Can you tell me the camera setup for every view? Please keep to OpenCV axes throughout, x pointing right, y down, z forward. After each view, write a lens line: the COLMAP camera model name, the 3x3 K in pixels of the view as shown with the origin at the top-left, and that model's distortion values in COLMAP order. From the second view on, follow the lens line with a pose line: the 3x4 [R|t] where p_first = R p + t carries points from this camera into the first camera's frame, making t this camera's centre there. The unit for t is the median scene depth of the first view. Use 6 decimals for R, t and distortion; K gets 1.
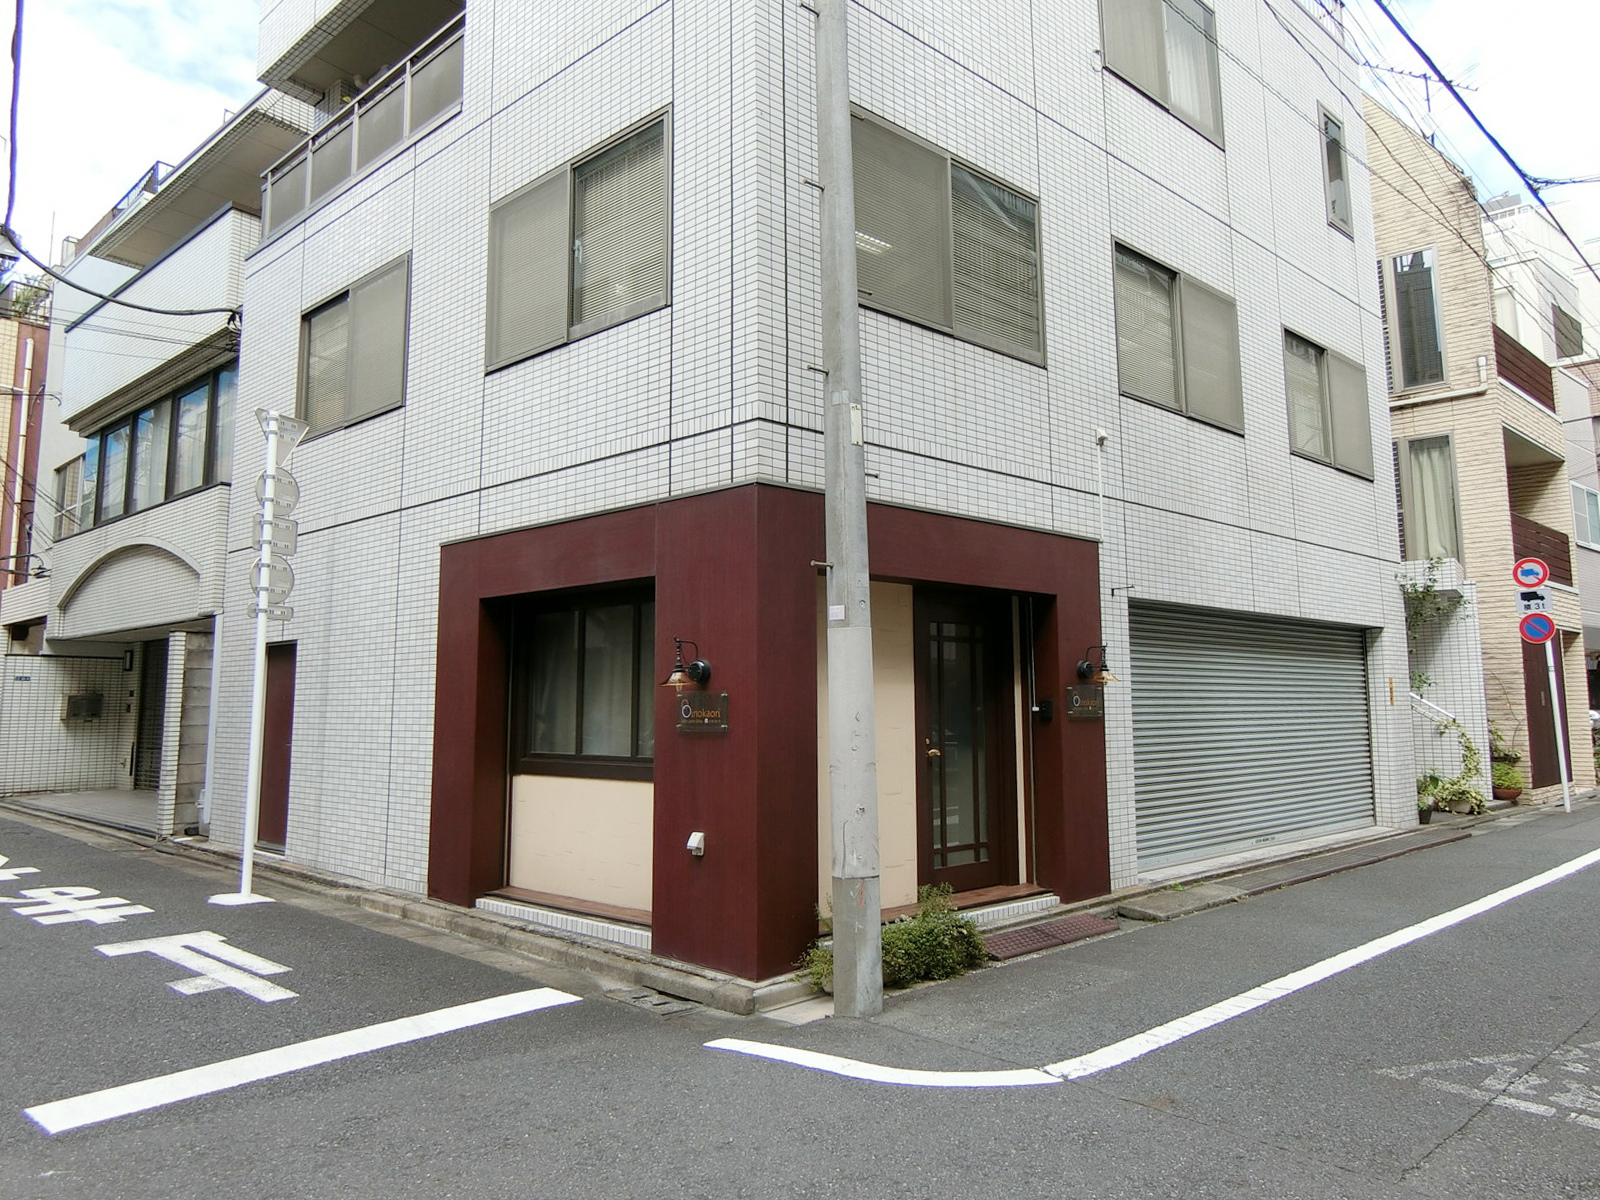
lens RADIAL K [[932.0, 0, 806.7], [0, 932.0, 599.5], [0, 0, 1]] dist [-0.022514, 0.000148]
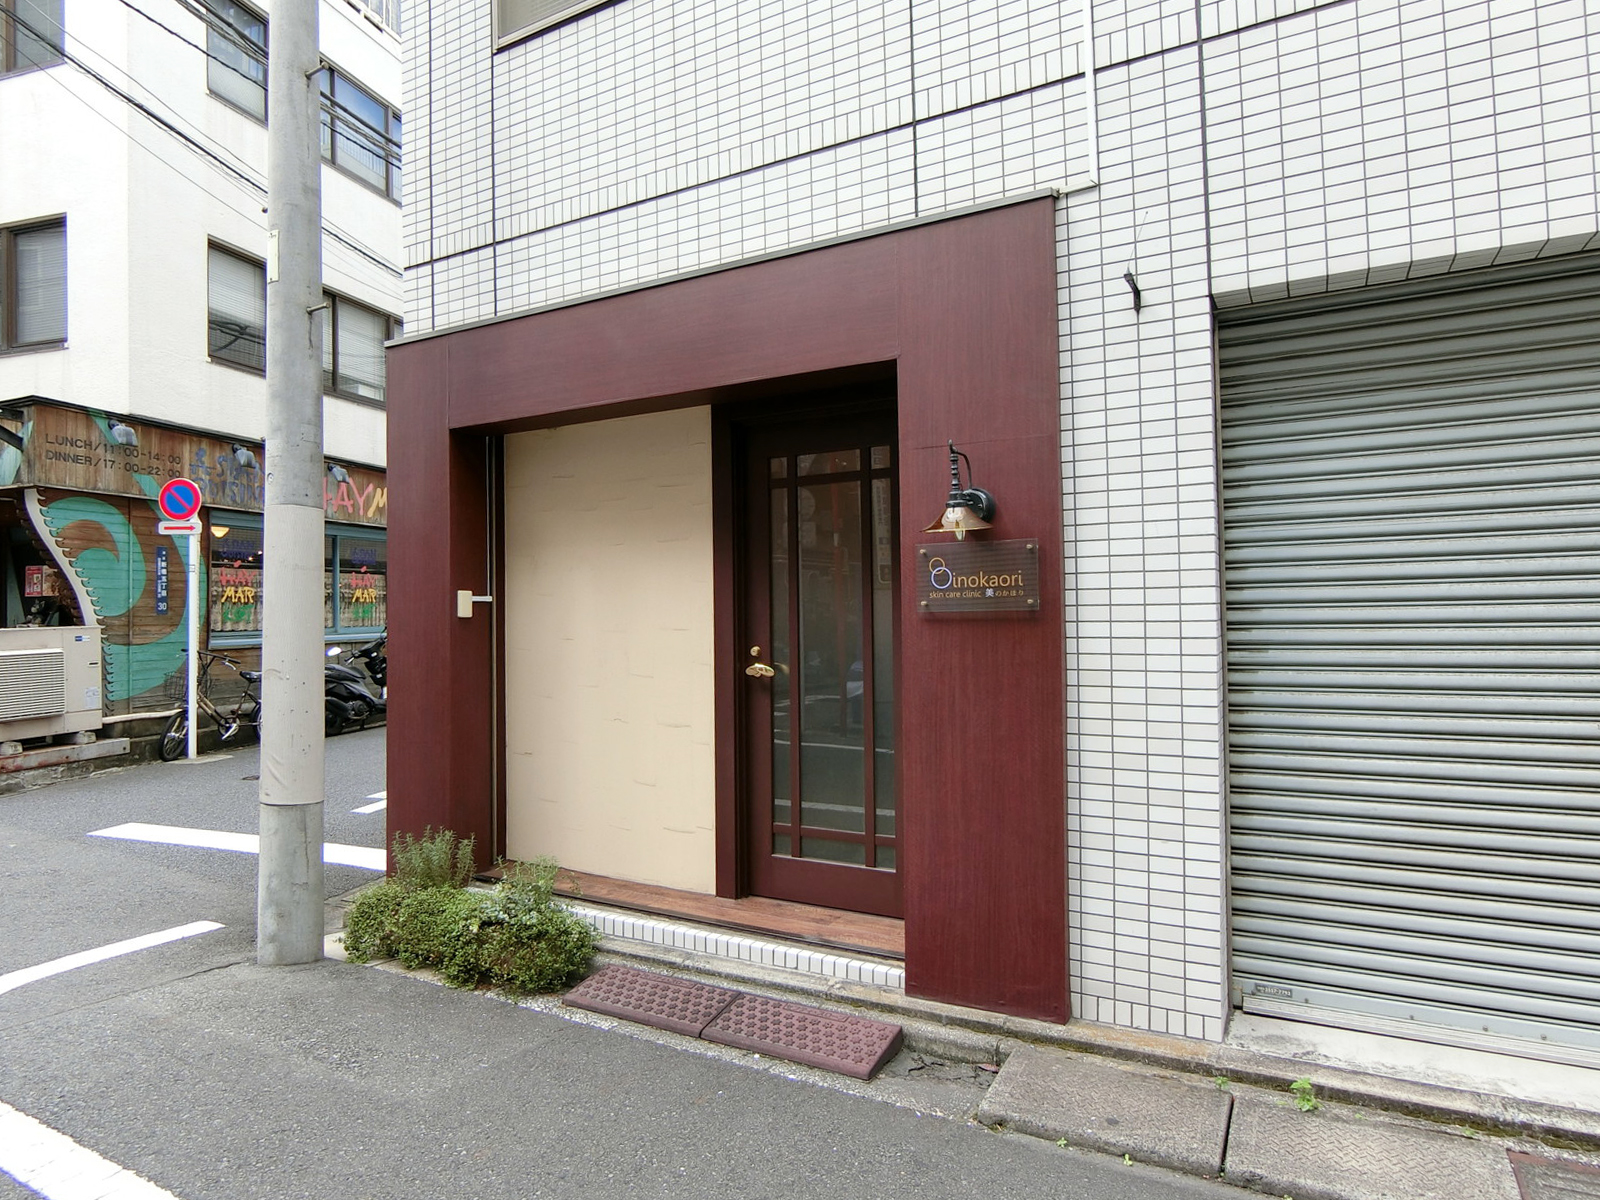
lens RADIAL K [[932.0, 0, 806.7], [0, 932.0, 599.5], [0, 0, 1]] dist [-0.022514, 0.000148]
pose [[0.407272, -0.011029, -0.913241, 0.998982], [0.111359, 0.993066, 0.037669, 0.139145], [0.906493, -0.117039, 0.405676, 1.103596]]
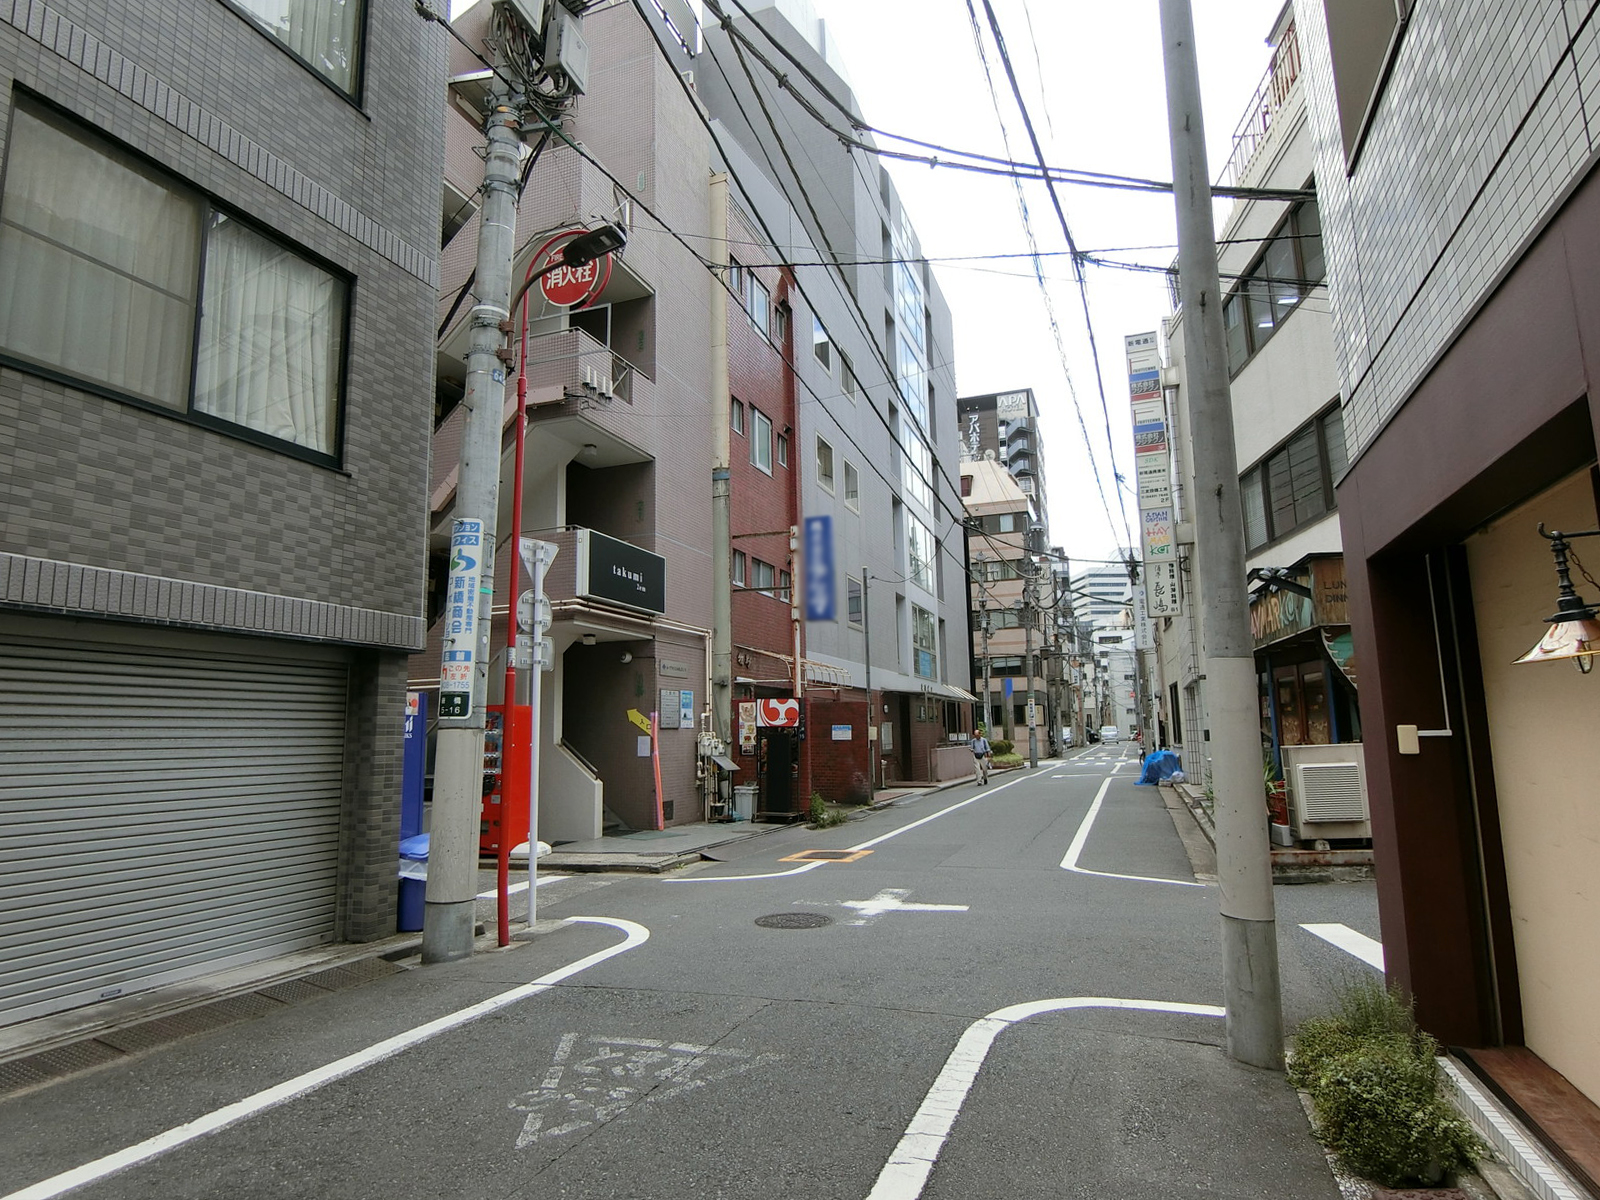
lens RADIAL K [[932.0, 0, 806.7], [0, 932.0, 599.5], [0, 0, 1]] dist [-0.022514, 0.000148]
pose [[-0.841179, -0.059959, -0.537422, 0.959633], [0.081274, 0.968527, -0.235267, 0.171443], [0.534614, -0.241580, -0.809831, 1.602140]]
